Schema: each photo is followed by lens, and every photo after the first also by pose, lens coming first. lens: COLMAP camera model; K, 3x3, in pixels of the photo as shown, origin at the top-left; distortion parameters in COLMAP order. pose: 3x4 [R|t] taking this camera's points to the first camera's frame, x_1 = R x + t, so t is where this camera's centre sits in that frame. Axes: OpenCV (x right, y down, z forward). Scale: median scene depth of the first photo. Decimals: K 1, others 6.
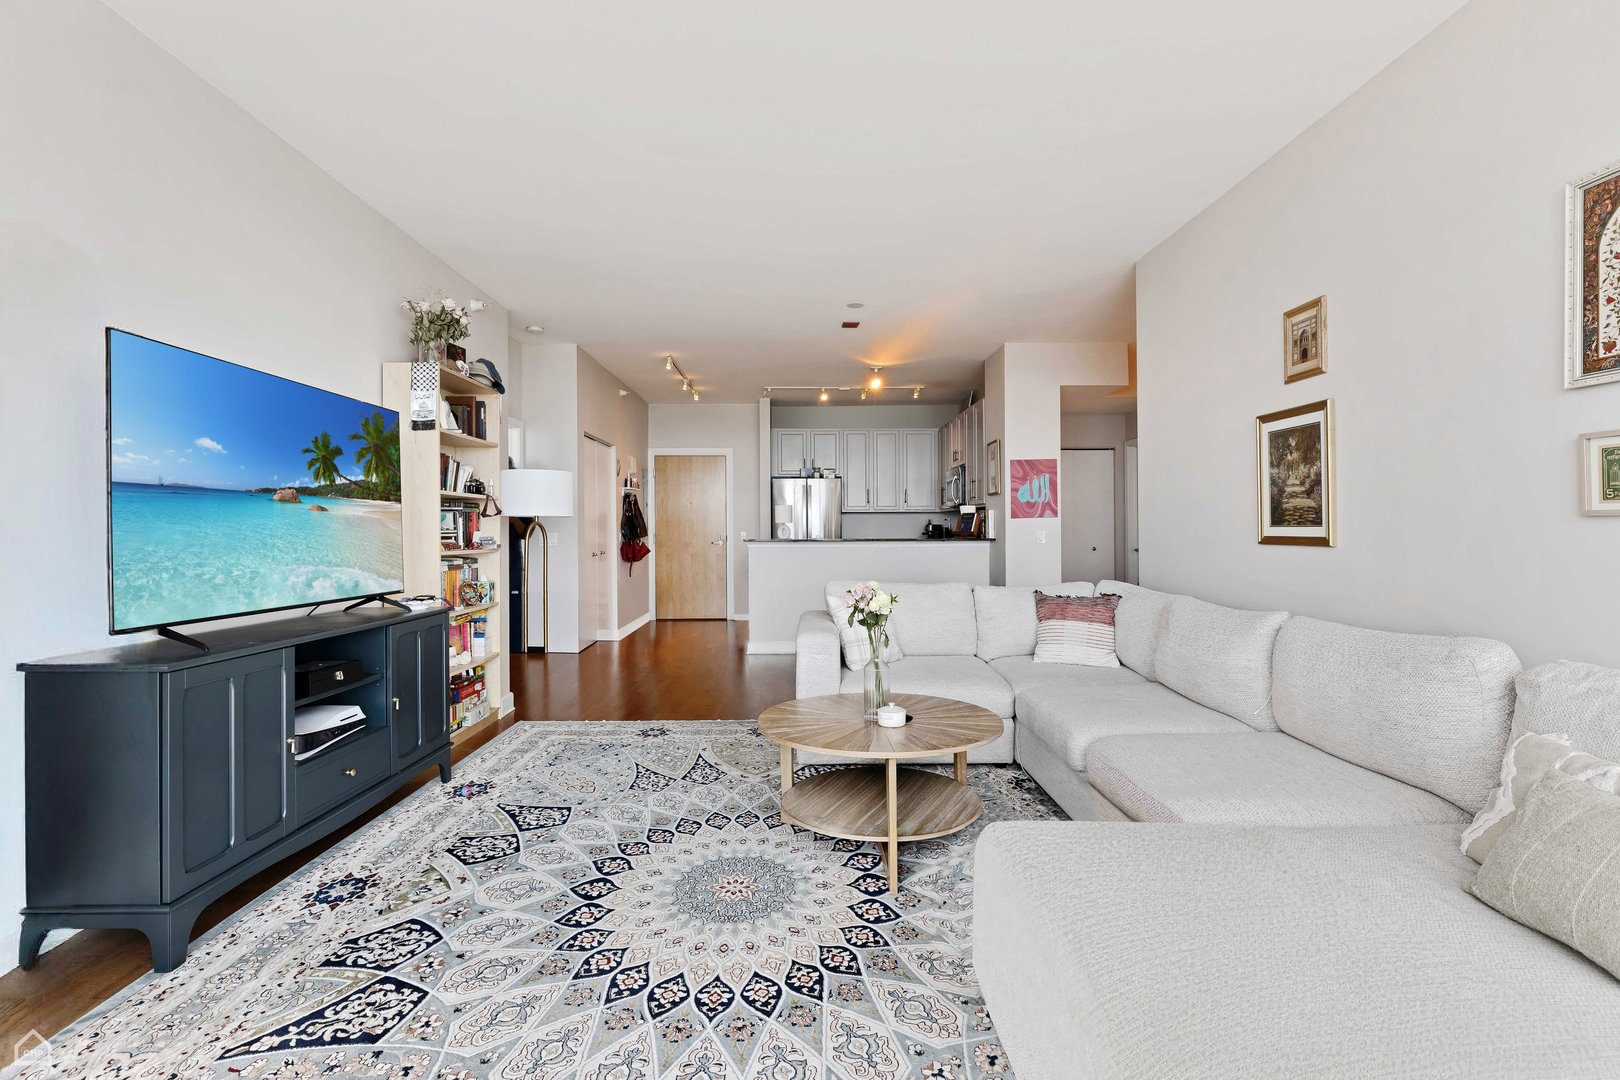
lens RADIAL K [[770.5, 0, 809.9], [0, 770.5, 523.8], [0, 0, 1]] dist [-0.003415, 0.001150]
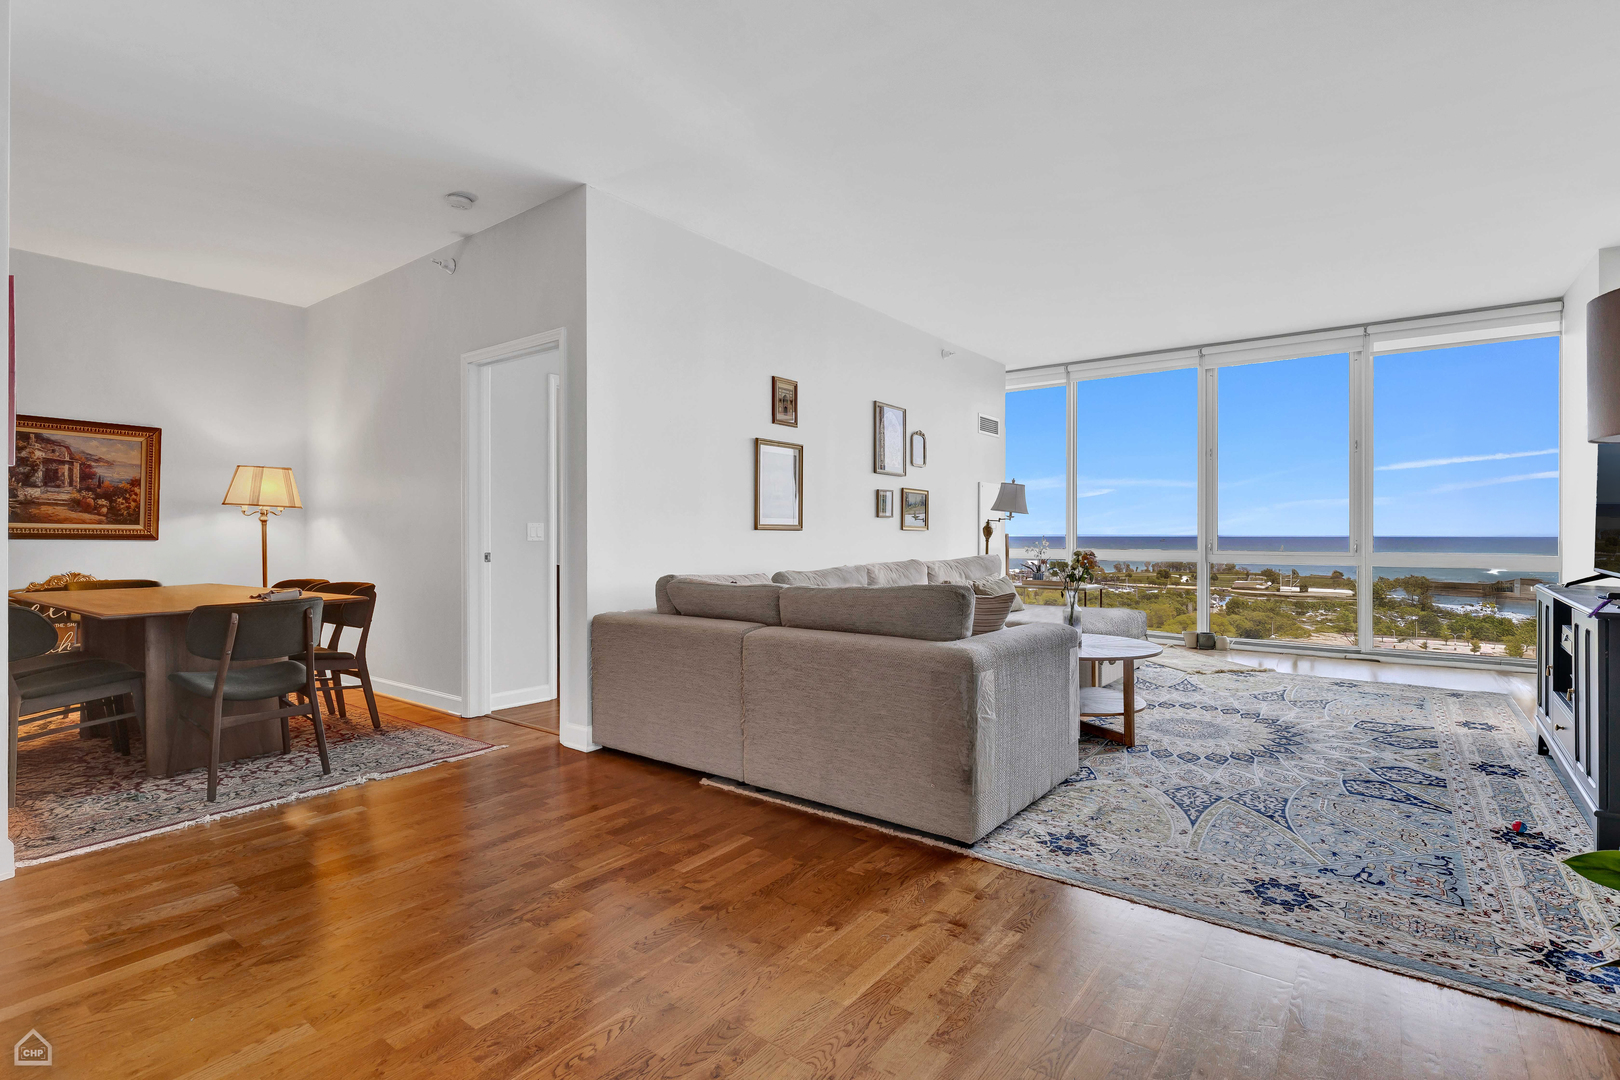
lens RADIAL K [[770.5, 0, 814.1], [0, 770.5, 533.0], [0, 0, 1]] dist [-0.003415, 0.001150]
pose [[-0.791385, 0.005766, 0.611291, -0.410459], [0.001313, 0.999969, -0.007733, 0.050700], [-0.611316, -0.005317, -0.791368, 2.415288]]
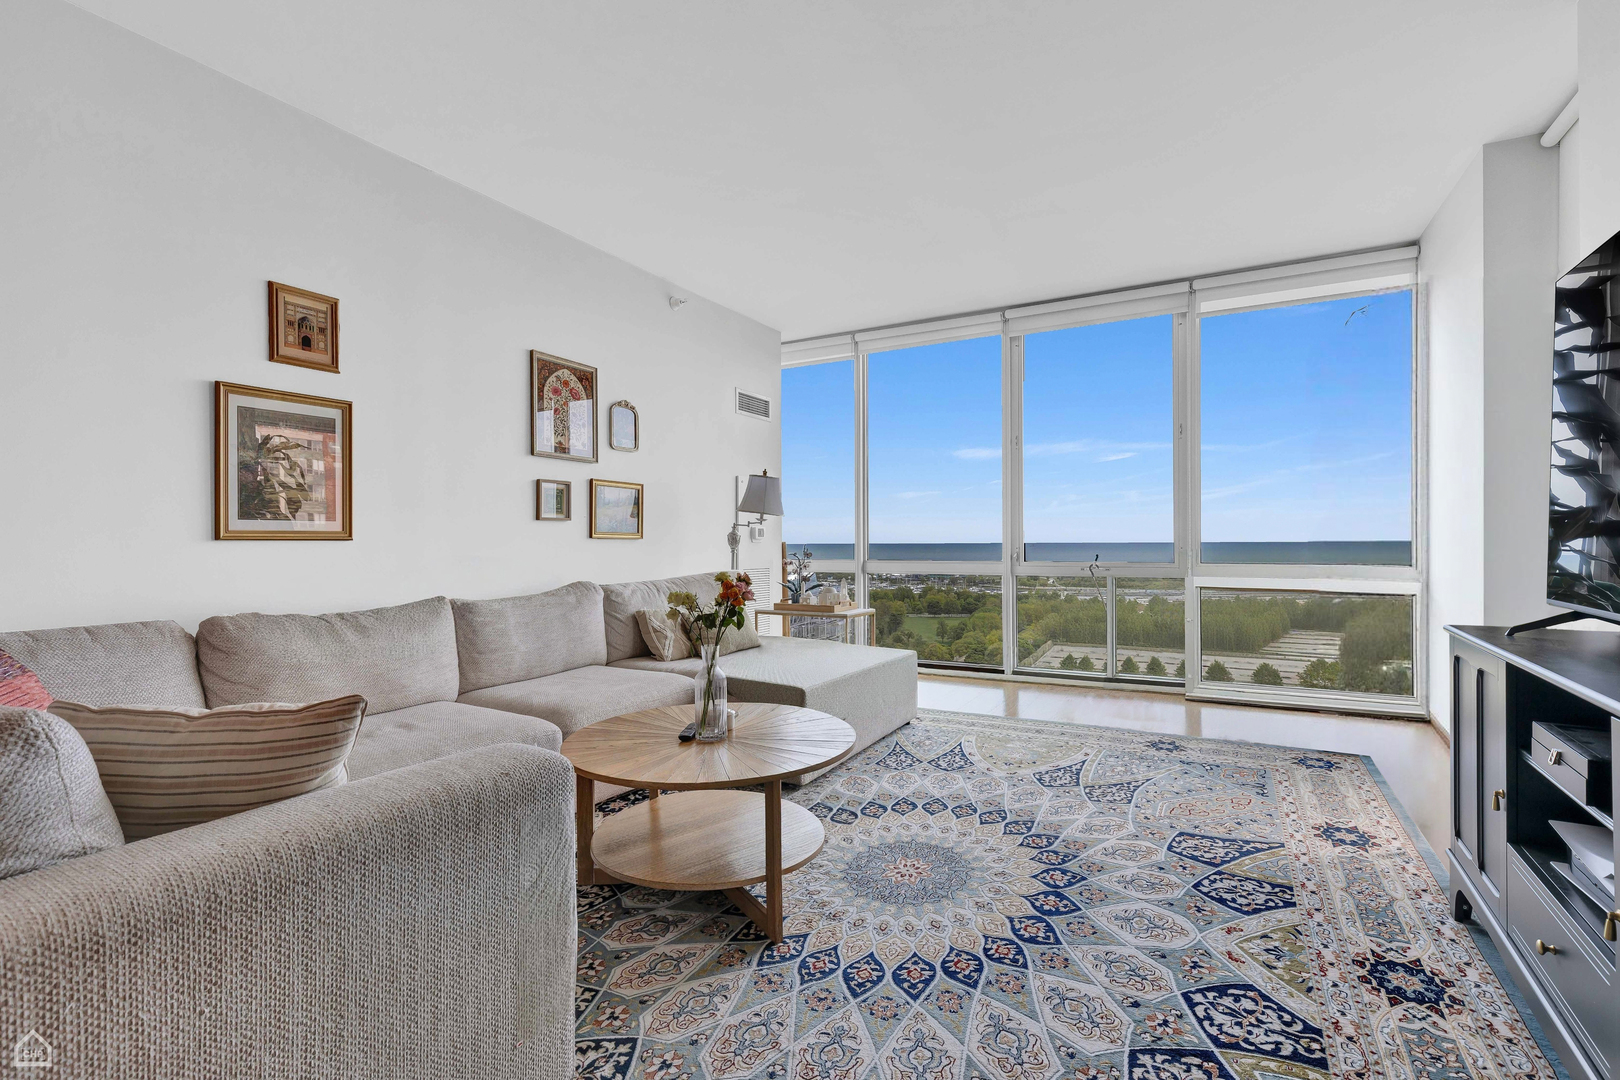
lens RADIAL K [[732.5, 0, 815.3], [0, 732.5, 543.9], [0, 0, 1]] dist [0.001506, -0.000247]
pose [[-0.867265, 0.009174, 0.497762, -0.400763], [0.009089, 0.999955, -0.002594, 0.044766], [-0.497763, 0.002274, -0.867310, 1.606926]]
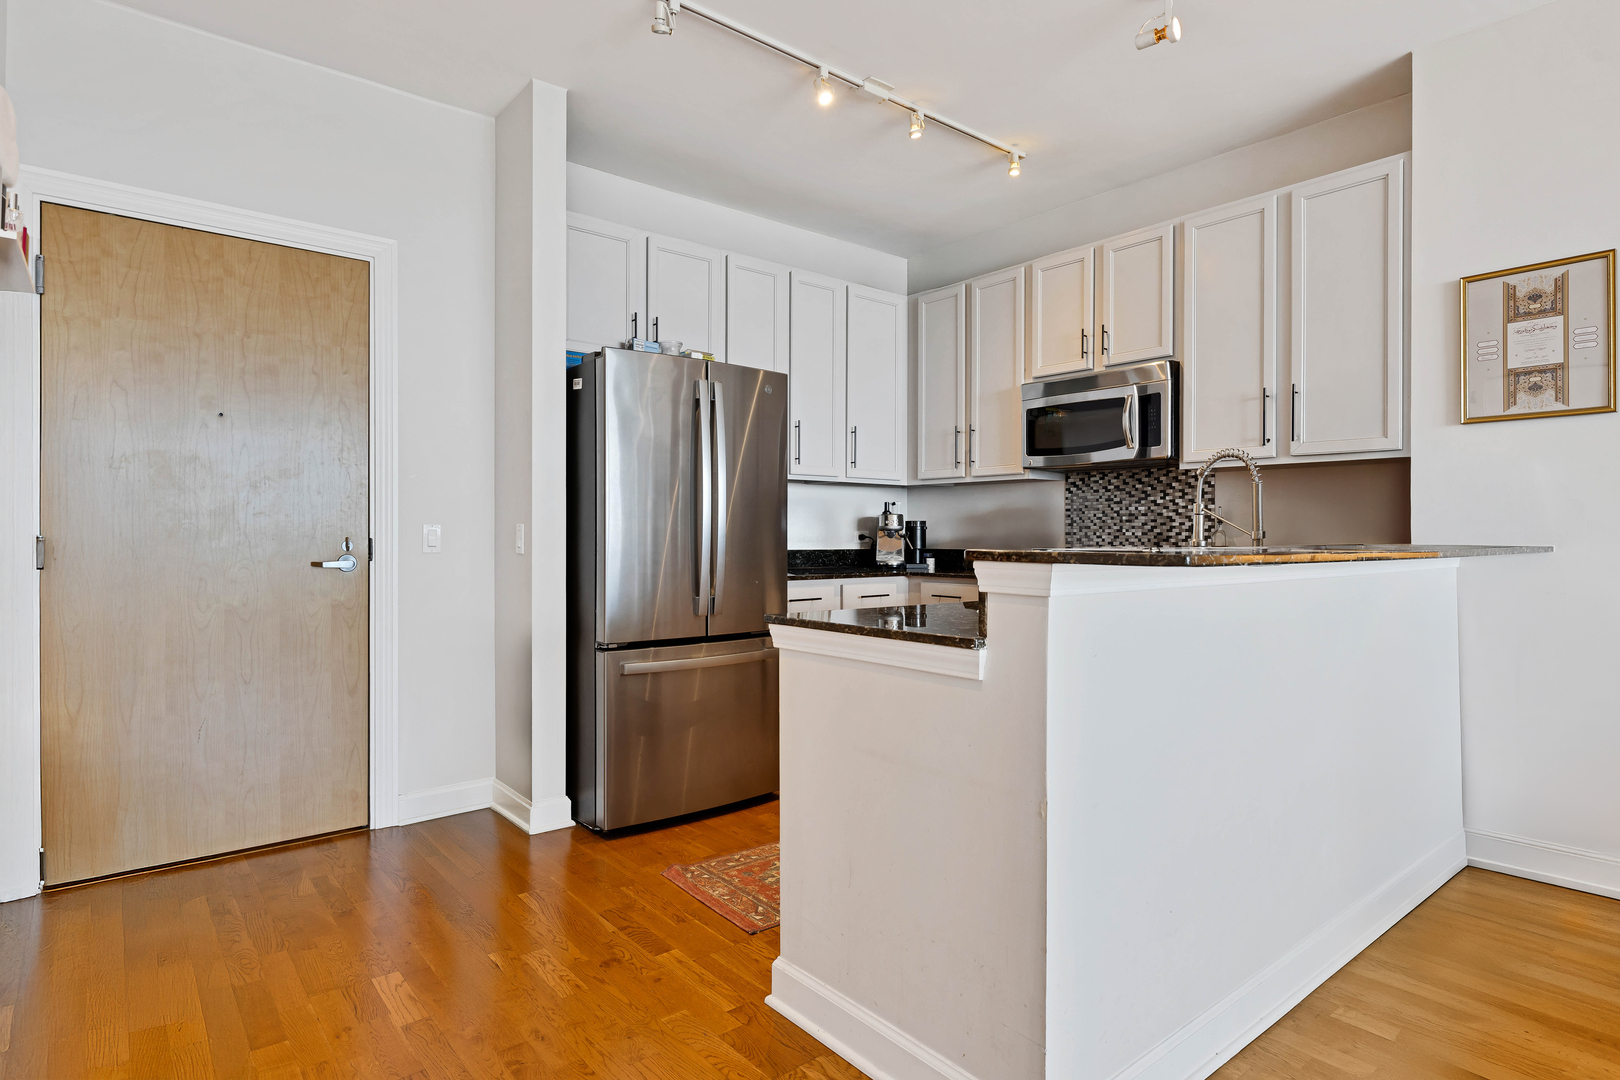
lens RADIAL K [[864.4, 0, 806.9], [0, 864.4, 531.8], [0, 0, 1]] dist [0.004712, -0.005242]
pose [[0.779401, 0.008041, 0.626474, -0.622045], [-0.010309, 0.999947, -0.000008, 0.038384], [-0.626441, -0.006452, 0.779442, 2.184752]]
